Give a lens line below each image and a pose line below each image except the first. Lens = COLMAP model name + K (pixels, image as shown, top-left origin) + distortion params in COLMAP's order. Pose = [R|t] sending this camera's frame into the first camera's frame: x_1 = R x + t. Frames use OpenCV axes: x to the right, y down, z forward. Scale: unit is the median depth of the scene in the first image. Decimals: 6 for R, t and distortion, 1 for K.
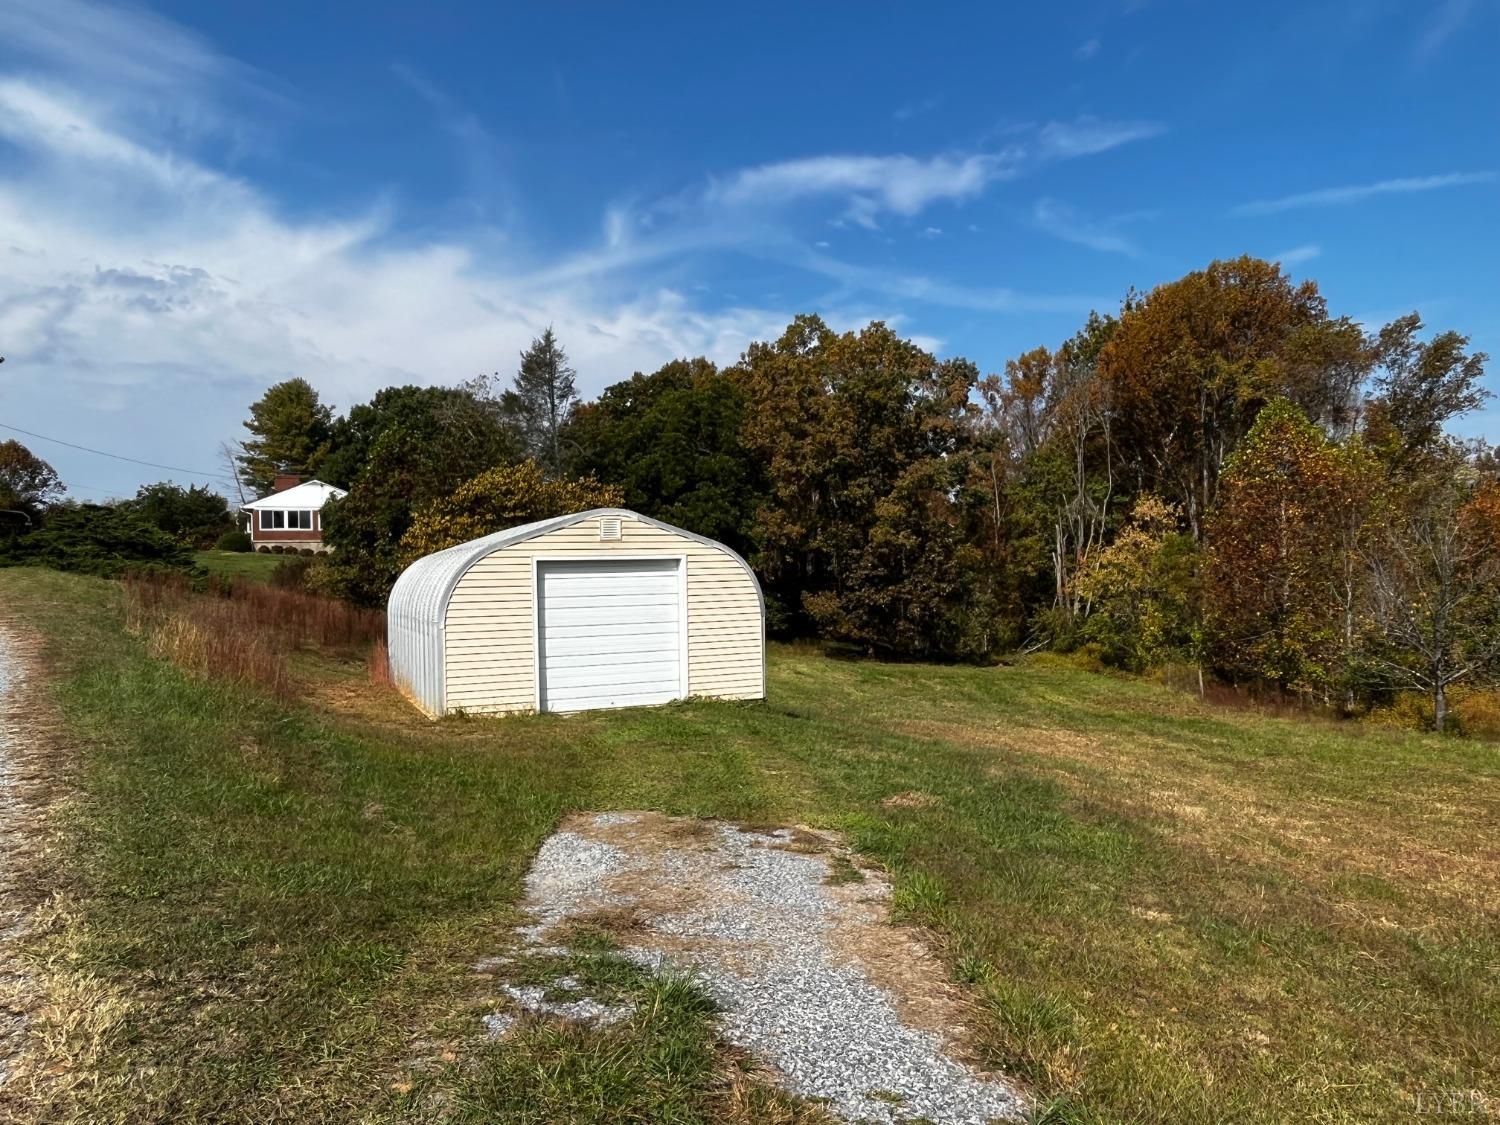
lens RADIAL K [[1027.8, 0, 750.0], [0, 1027.8, 562.5], [0, 0, 1]] dist [0.000396, 0.000920]
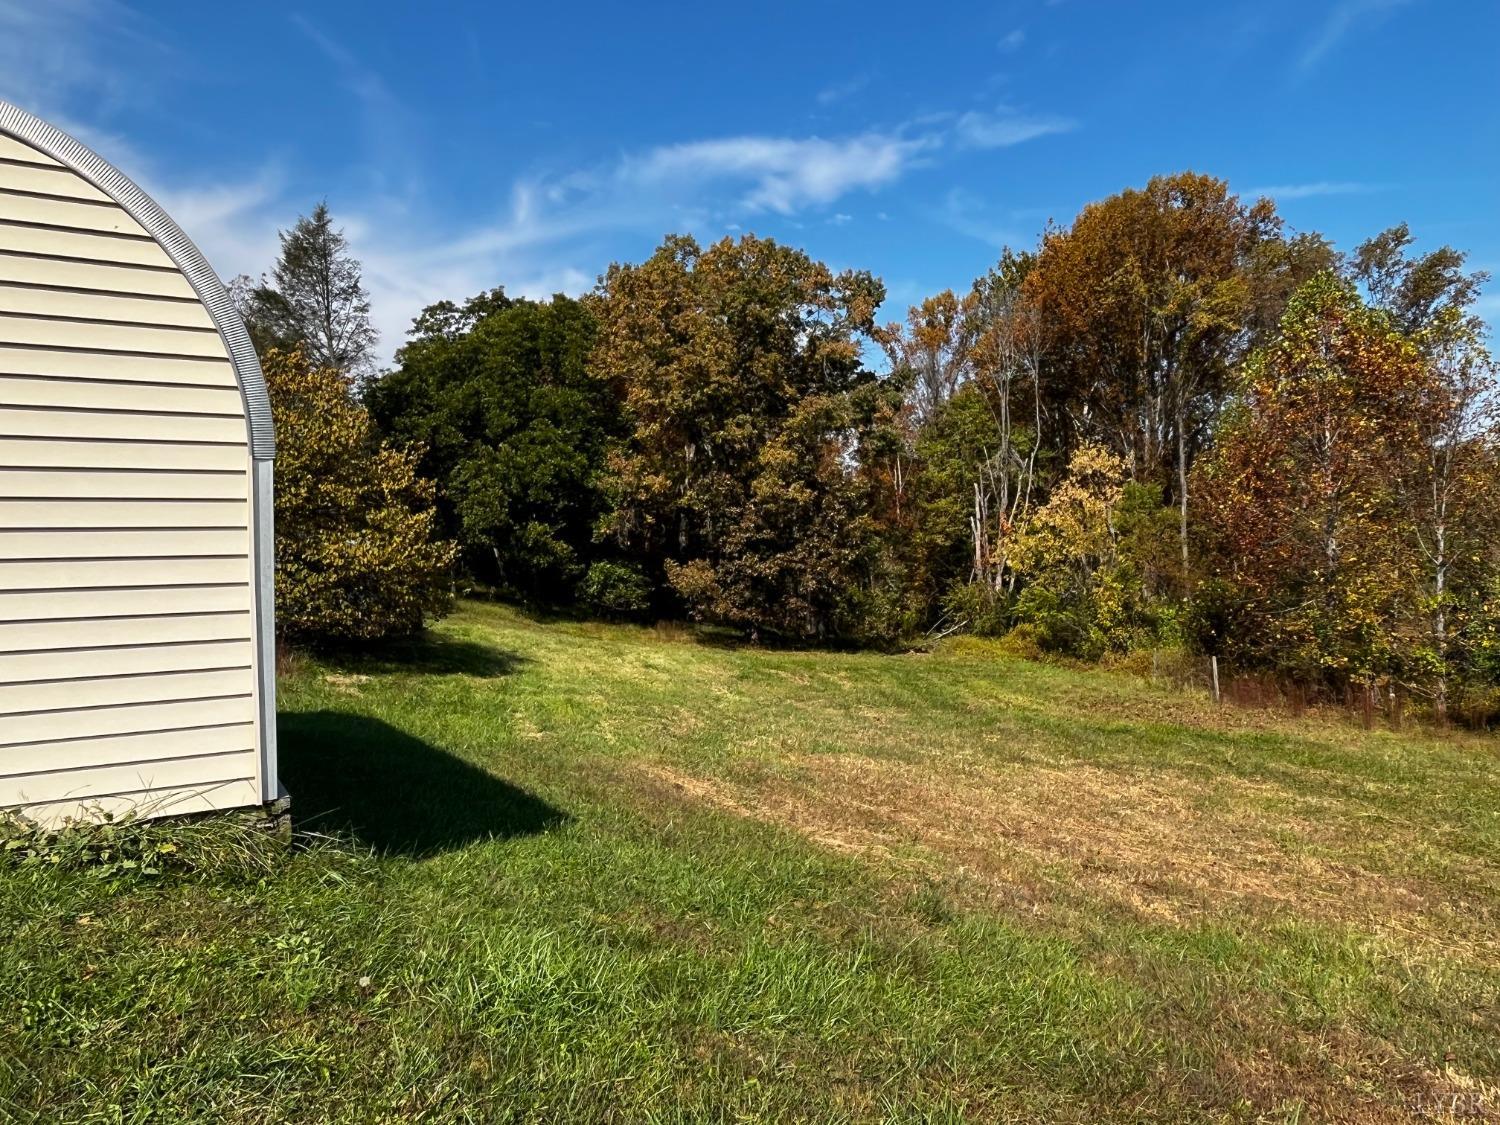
lens RADIAL K [[1029.6, 0, 750.0], [0, 1029.6, 562.5], [0, 0, 1]] dist [0.000360, 0.000550]
pose [[0.994013, -0.000867, 0.109259, 0.027813], [-0.000368, 0.999936, 0.011283, 0.020608], [-0.109261, -0.011255, 0.993949, 0.211464]]
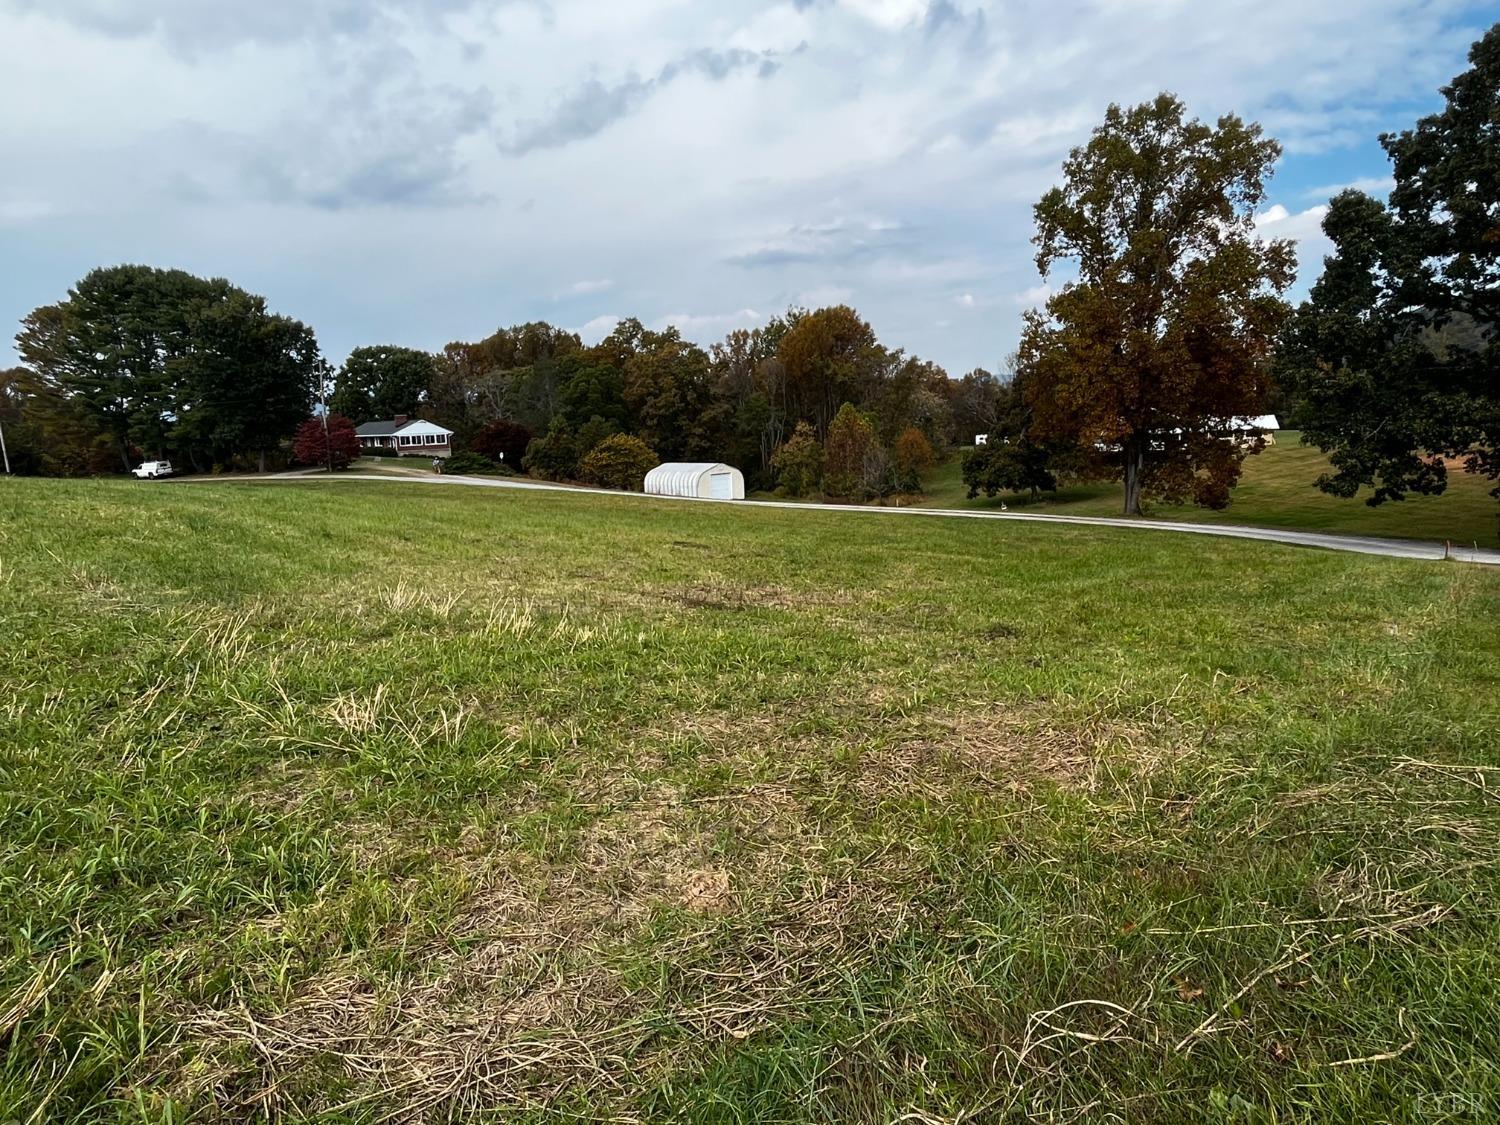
lens RADIAL K [[932.0, 0, 750.0], [0, 932.0, 562.5], [0, 0, 1]] dist [-0.001434, -0.000059]
pose [[0.944672, -0.063436, 0.321825, -0.421078], [0.013923, 0.987992, 0.153877, -0.076285], [-0.327722, -0.140882, 0.934211, -0.970964]]
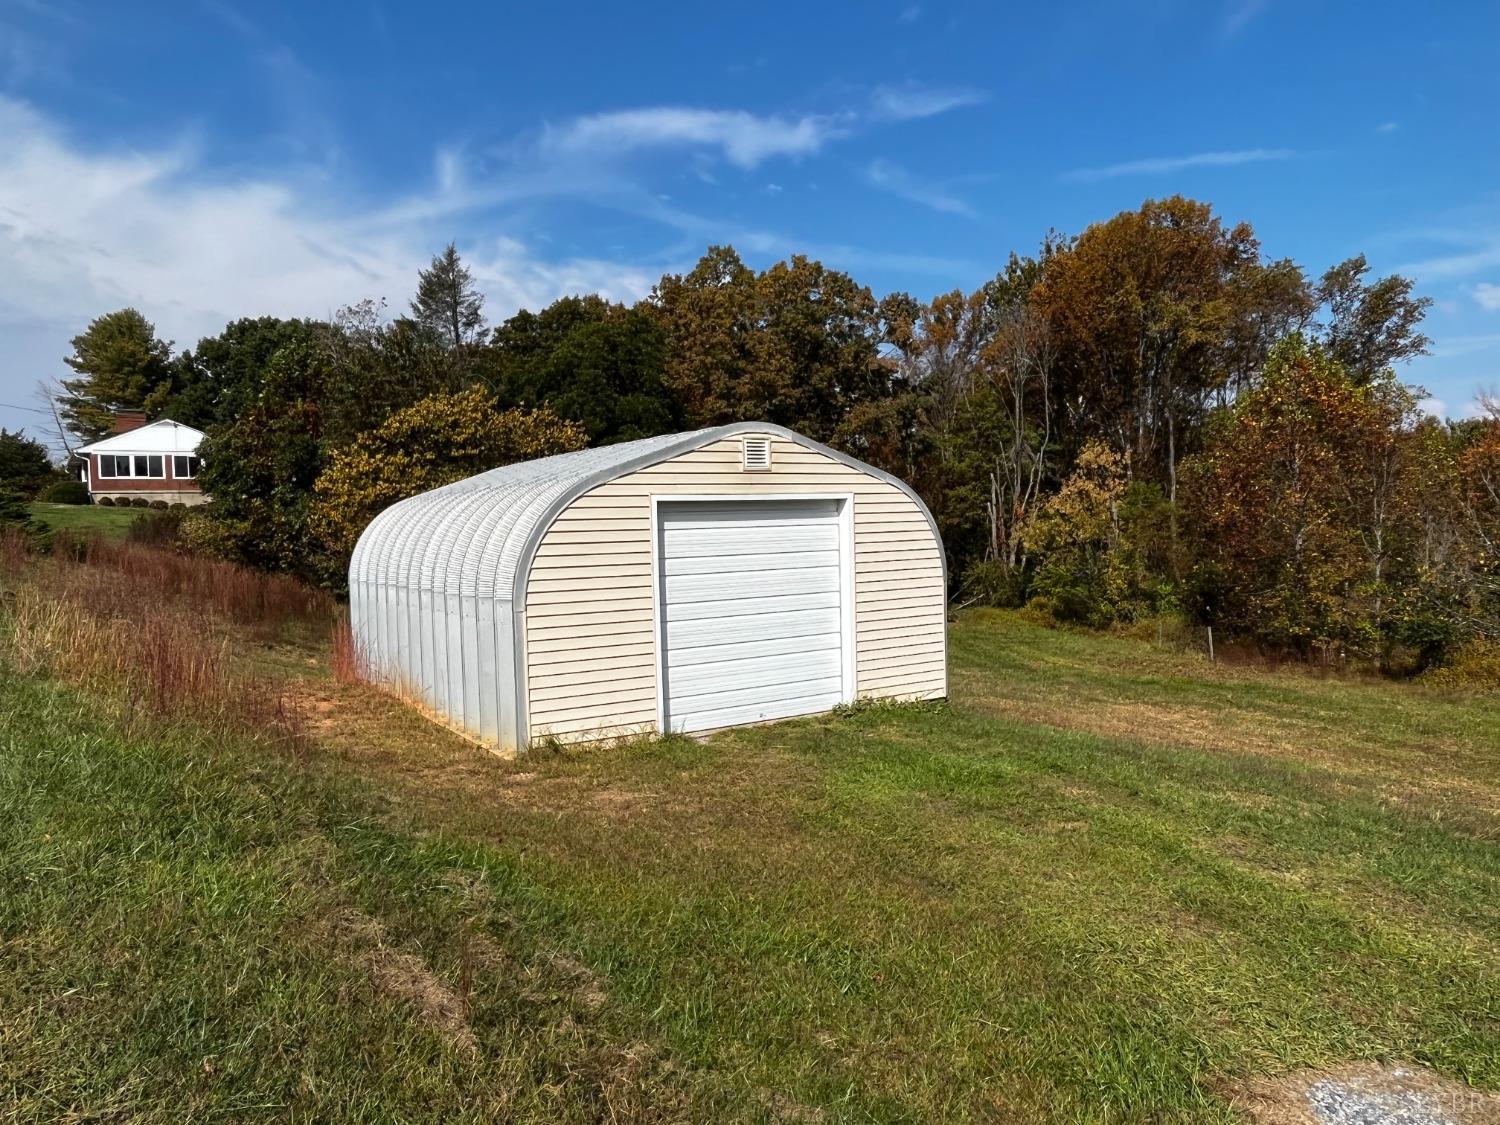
lens RADIAL K [[1027.2, 0, 750.0], [0, 1027.2, 562.5], [0, 0, 1]] dist [-0.000650, -0.000986]
pose [[0.991003, -0.011385, 0.133354, -0.060134], [0.005414, 0.998970, 0.045059, 0.001991], [-0.133729, -0.043932, 0.990044, 0.090898]]
